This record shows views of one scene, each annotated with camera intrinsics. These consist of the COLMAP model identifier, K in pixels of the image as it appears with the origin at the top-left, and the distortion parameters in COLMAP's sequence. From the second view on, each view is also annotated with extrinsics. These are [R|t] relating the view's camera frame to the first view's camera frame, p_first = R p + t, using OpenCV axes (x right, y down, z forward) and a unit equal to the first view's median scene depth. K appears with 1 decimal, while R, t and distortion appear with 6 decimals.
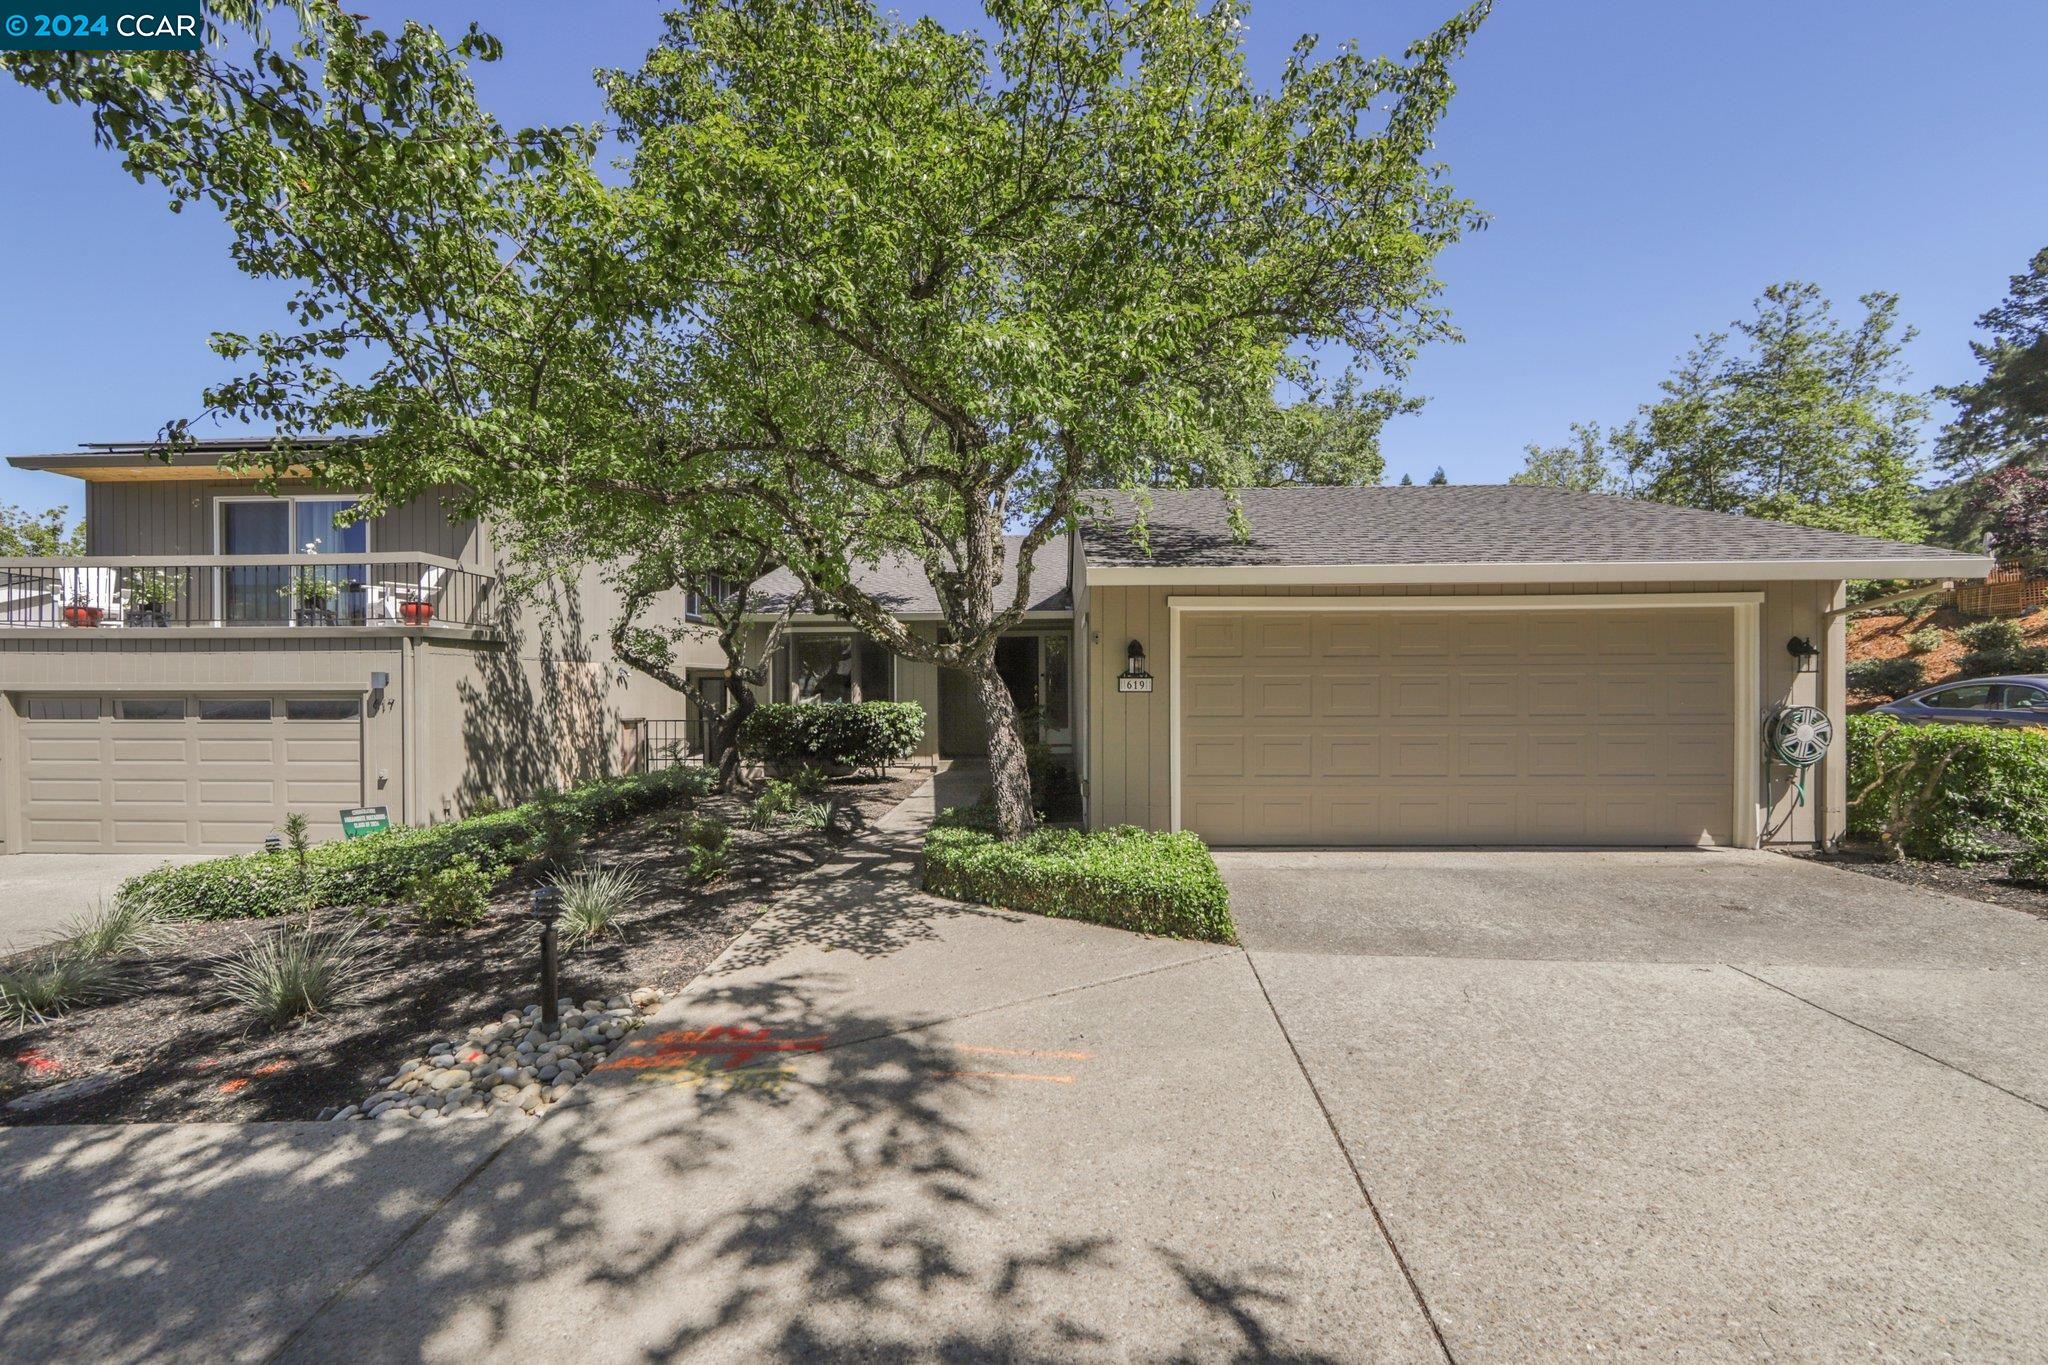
lens RADIAL K [[825.4, 0, 1002.4], [0, 825.4, 680.6], [0, 0, 1]] dist [0.003682, 0.000131]
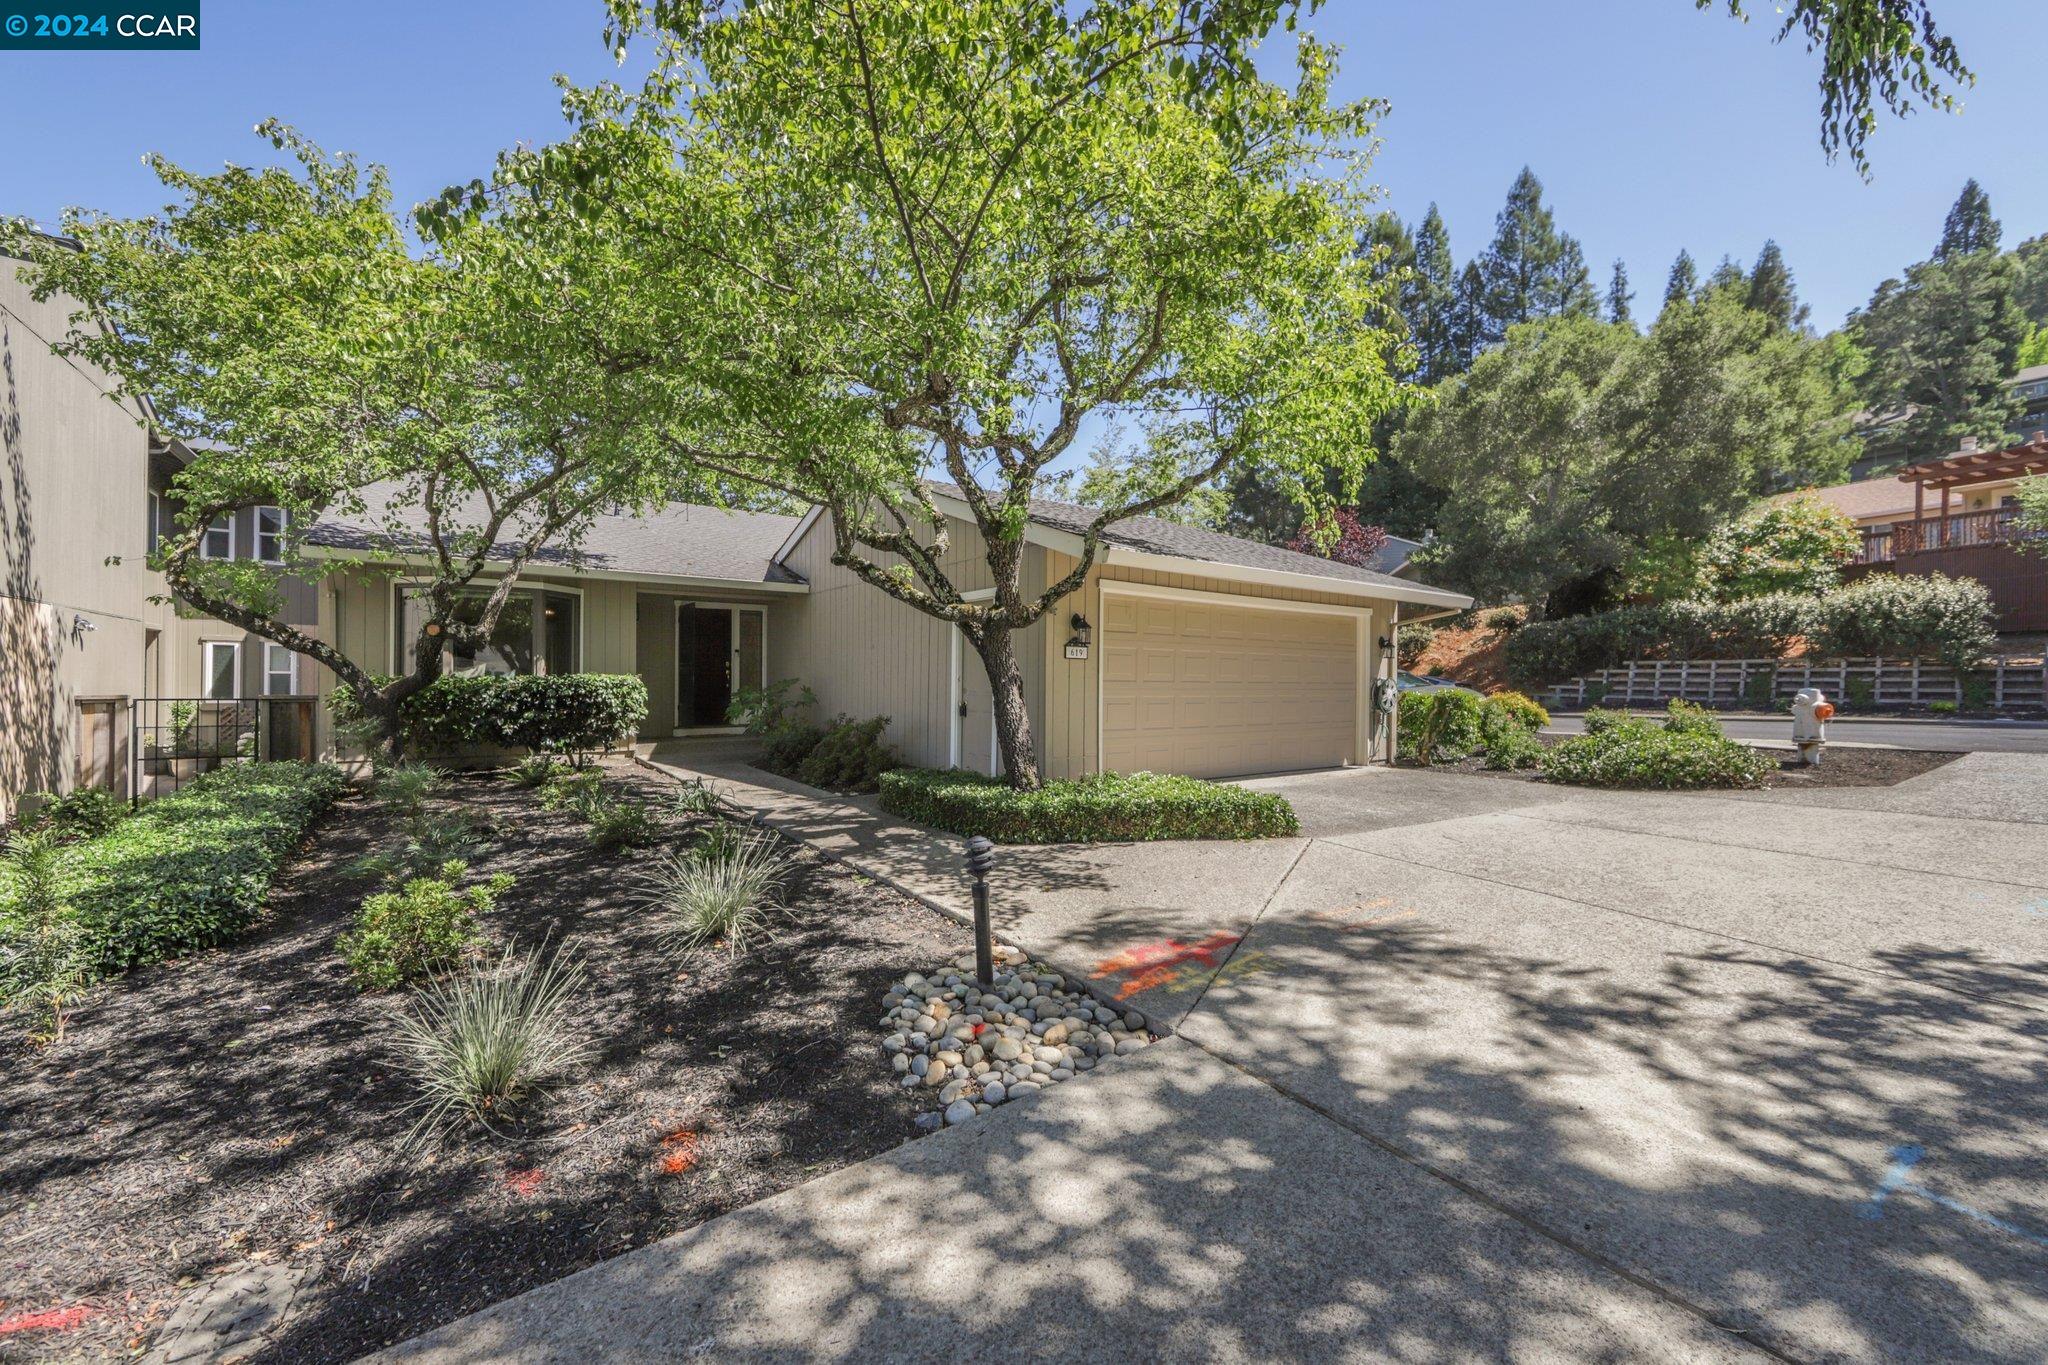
lens RADIAL K [[825.4, 0, 989.2], [0, 825.4, 675.7], [0, 0, 1]] dist [0.003682, 0.000131]
pose [[0.789229, 0.013516, 0.613950, -0.667178], [-0.012783, 0.999903, -0.005579, 0.045391], [-0.613966, -0.003445, 0.789325, 0.183381]]
